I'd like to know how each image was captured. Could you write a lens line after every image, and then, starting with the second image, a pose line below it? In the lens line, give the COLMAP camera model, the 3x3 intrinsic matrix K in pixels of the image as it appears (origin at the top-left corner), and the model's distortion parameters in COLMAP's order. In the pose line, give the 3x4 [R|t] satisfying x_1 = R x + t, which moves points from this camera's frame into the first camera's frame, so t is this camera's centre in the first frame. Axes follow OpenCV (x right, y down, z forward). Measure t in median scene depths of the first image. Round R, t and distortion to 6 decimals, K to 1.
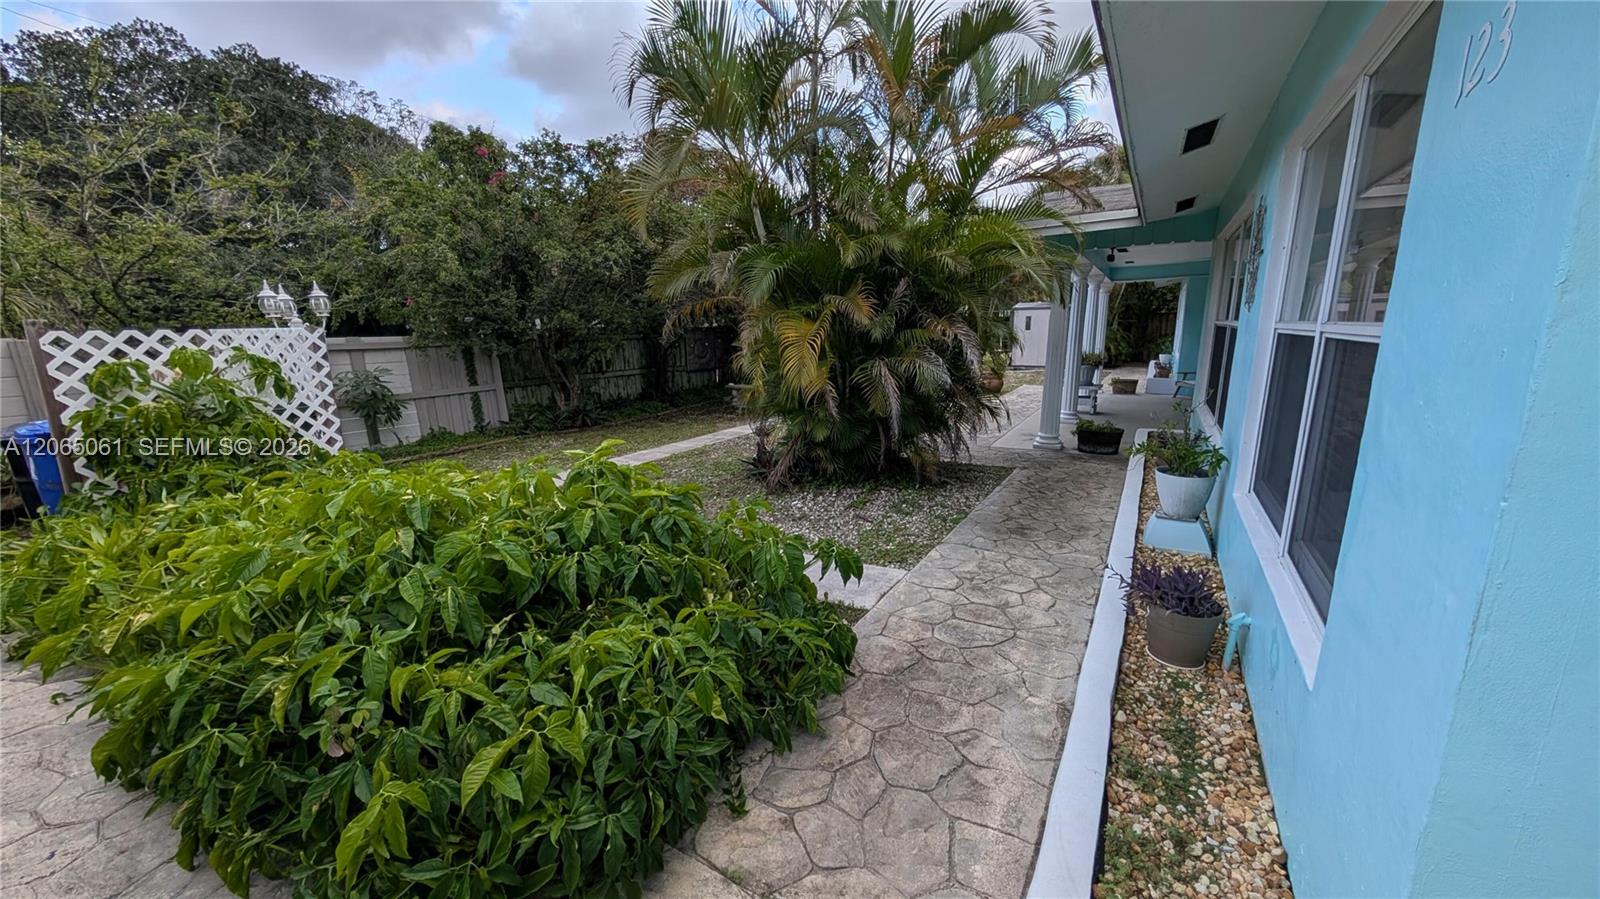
lens RADIAL K [[608.5, 0, 809.2], [0, 608.5, 452.9], [0, 0, 1]] dist [-0.001914, 0.000371]
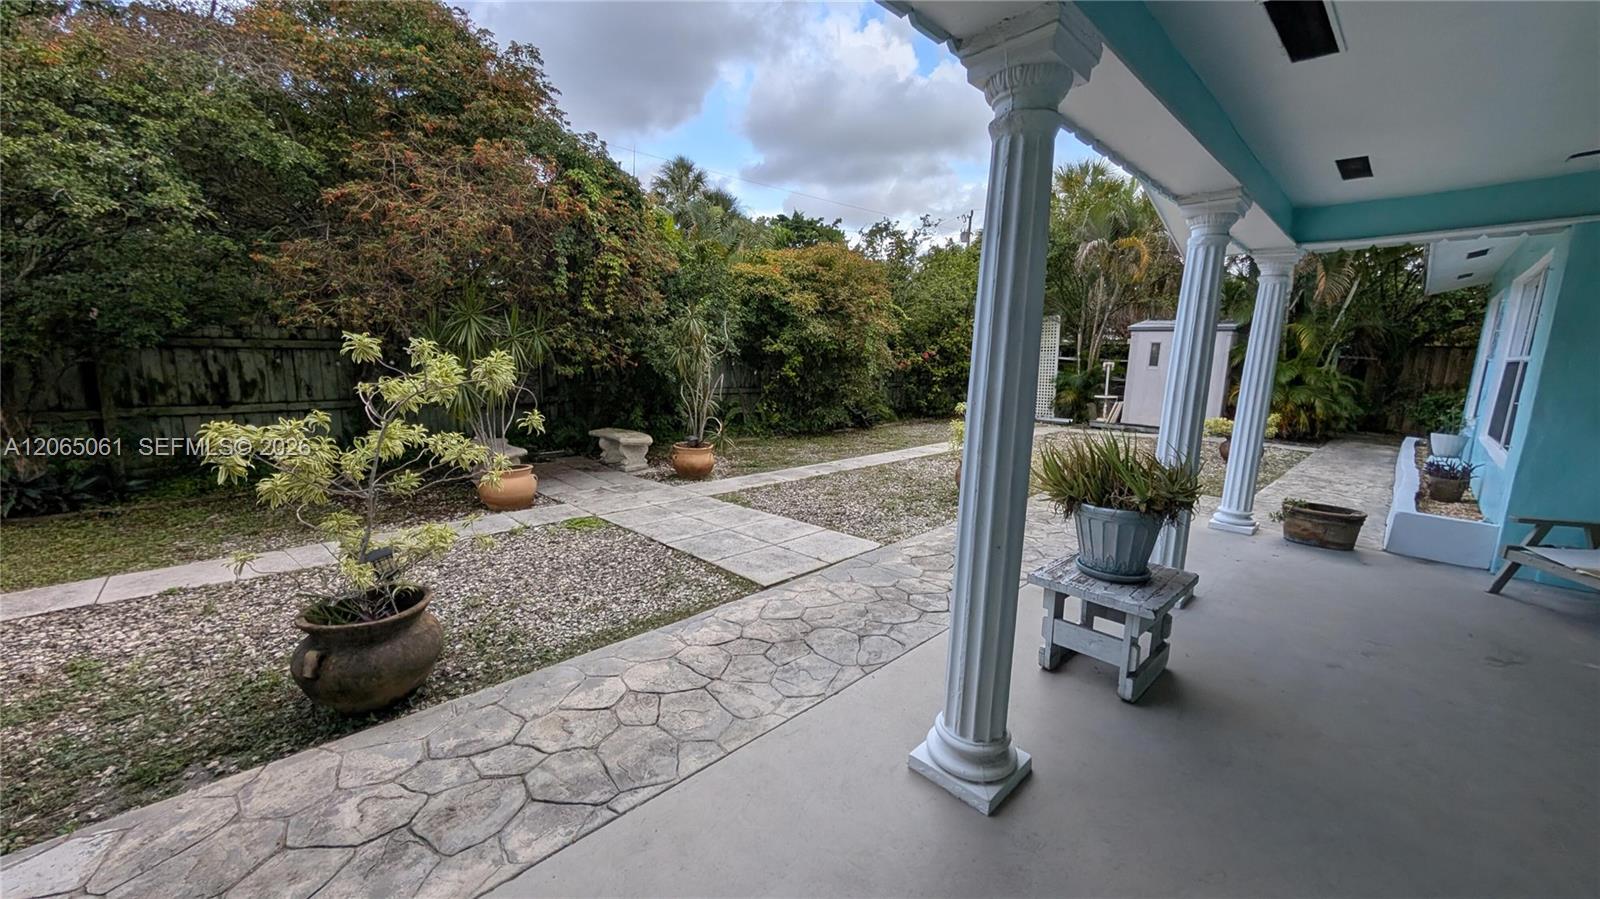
lens RADIAL K [[611.7, 0, 802.4], [0, 611.7, 449.8], [0, 0, 1]] dist [0.000468, -0.000083]
pose [[0.962982, 0.081869, -0.256831, 1.119608], [-0.092449, 0.995284, -0.029372, -0.423711], [0.253215, 0.052028, 0.966010, 2.032661]]
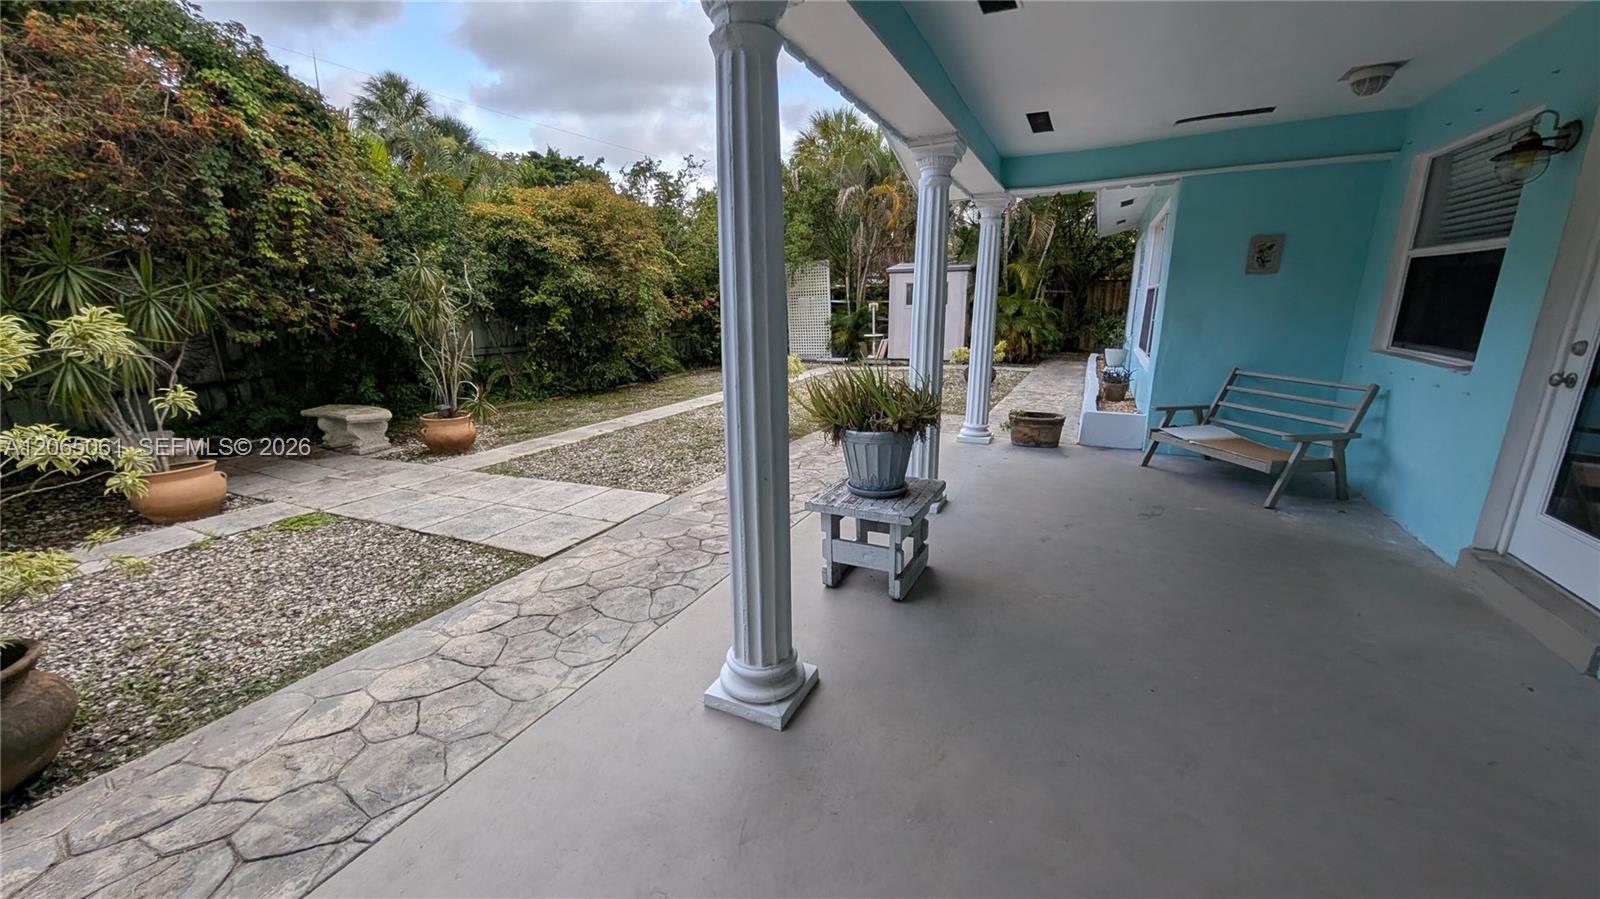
lens RADIAL K [[608.5, 0, 809.2], [0, 608.5, 452.9], [0, 0, 1]] dist [-0.001914, 0.000371]
pose [[0.996627, -0.016864, 0.080311, 1.149507], [0.013582, 0.999057, 0.041237, -0.415667], [-0.080931, -0.040007, 0.995916, 2.054537]]
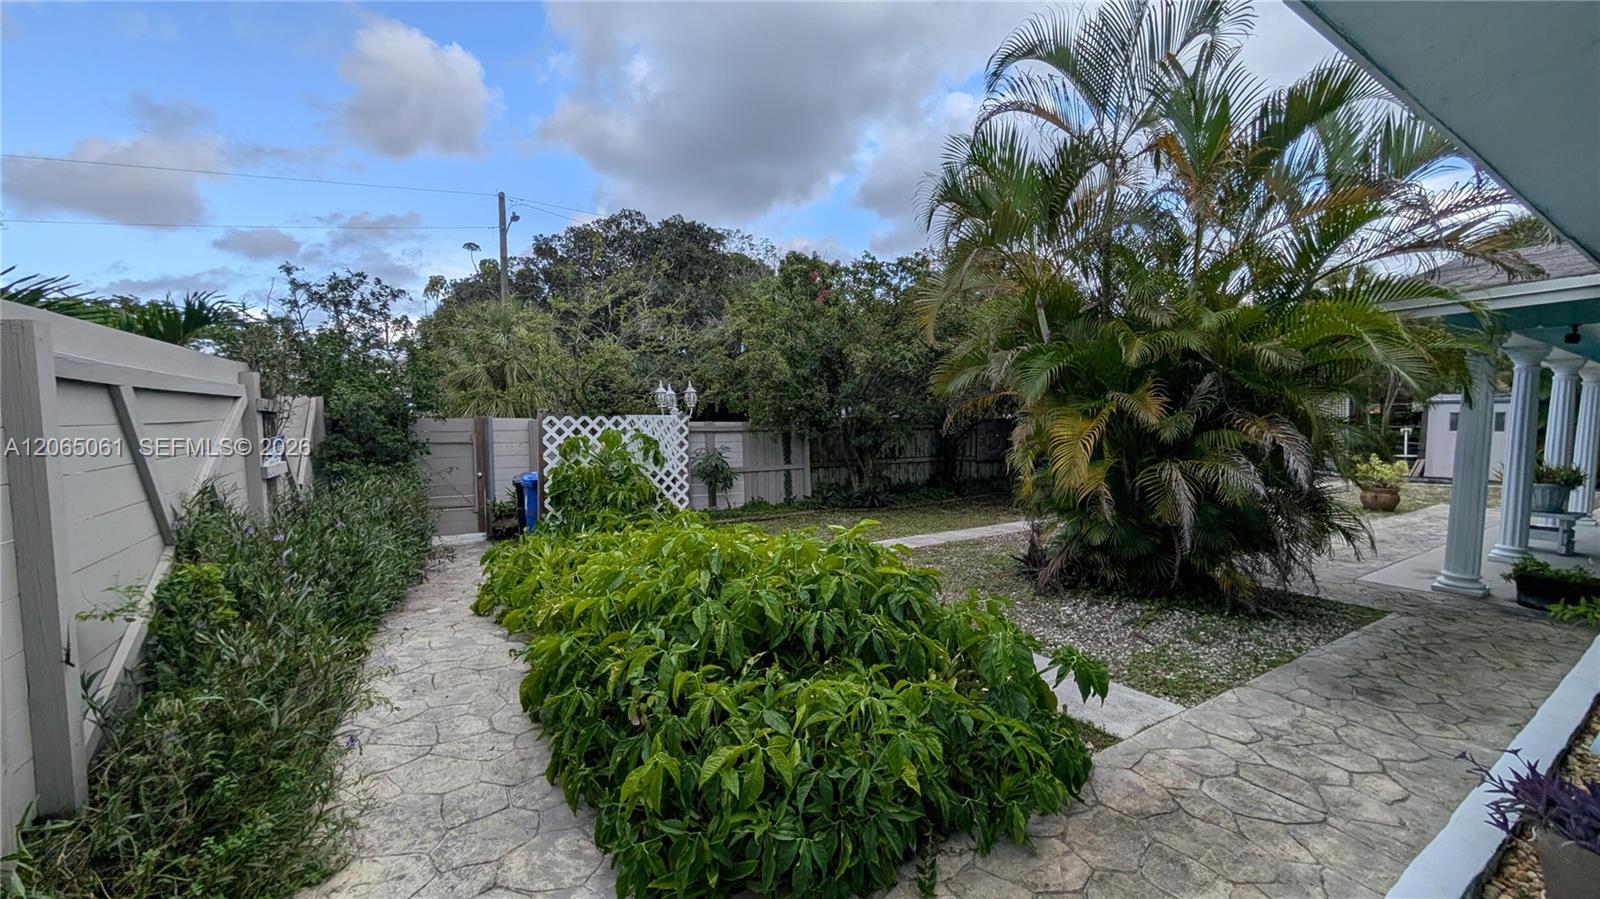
lens RADIAL K [[605.9, 0, 800.0], [0, 605.9, 449.5], [0, 0, 1]] dist [0.000909, 0.000033]
pose [[0.879702, 0.044057, -0.473481, 0.058790], [-0.113947, 0.986220, -0.119941, -0.000805], [0.461672, 0.159464, 0.872600, -0.045530]]
